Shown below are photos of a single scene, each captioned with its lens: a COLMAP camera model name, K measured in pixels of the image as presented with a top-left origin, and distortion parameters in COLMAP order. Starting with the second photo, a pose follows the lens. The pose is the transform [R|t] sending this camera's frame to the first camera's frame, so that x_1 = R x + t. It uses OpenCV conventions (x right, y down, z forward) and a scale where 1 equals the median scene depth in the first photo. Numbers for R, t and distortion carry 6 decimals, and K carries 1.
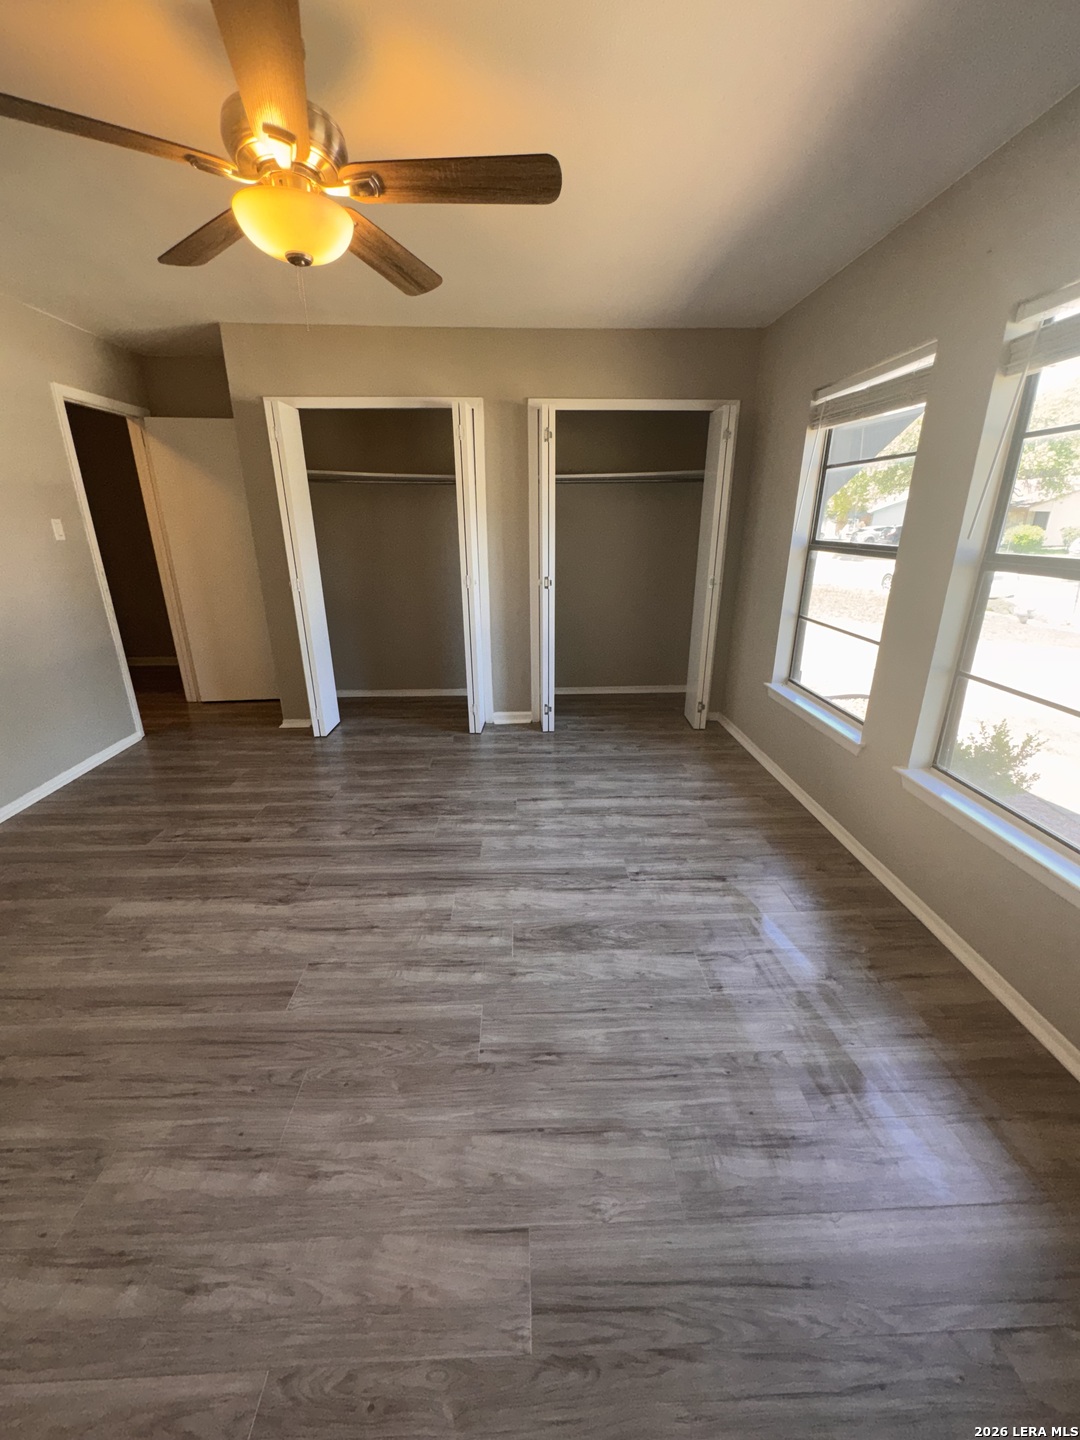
lens RADIAL K [[577.3, 0, 536.9], [0, 577.3, 721.2], [0, 0, 1]] dist [-0.006639, -0.000085]
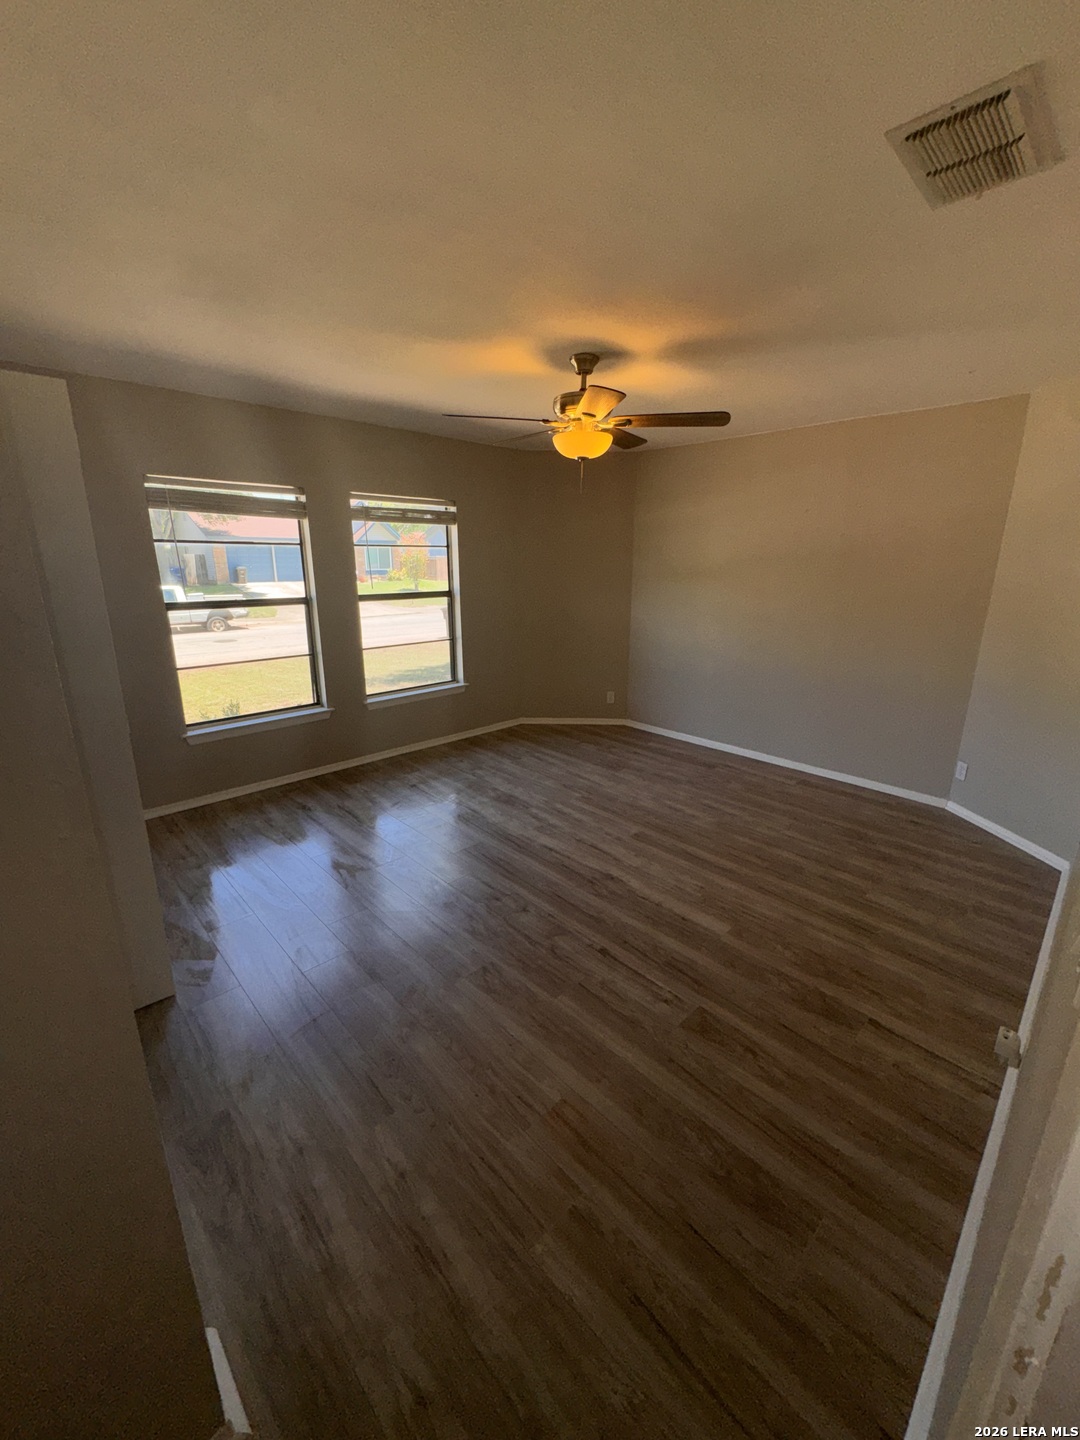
lens RADIAL K [[577.3, 0, 538.5], [0, 577.3, 721.6], [0, 0, 1]] dist [-0.006639, -0.000085]
pose [[-0.668131, -0.208614, 0.714200, -1.227608], [0.237037, 0.850196, 0.470085, -0.668696], [-0.705277, 0.483370, -0.518593, 1.668253]]
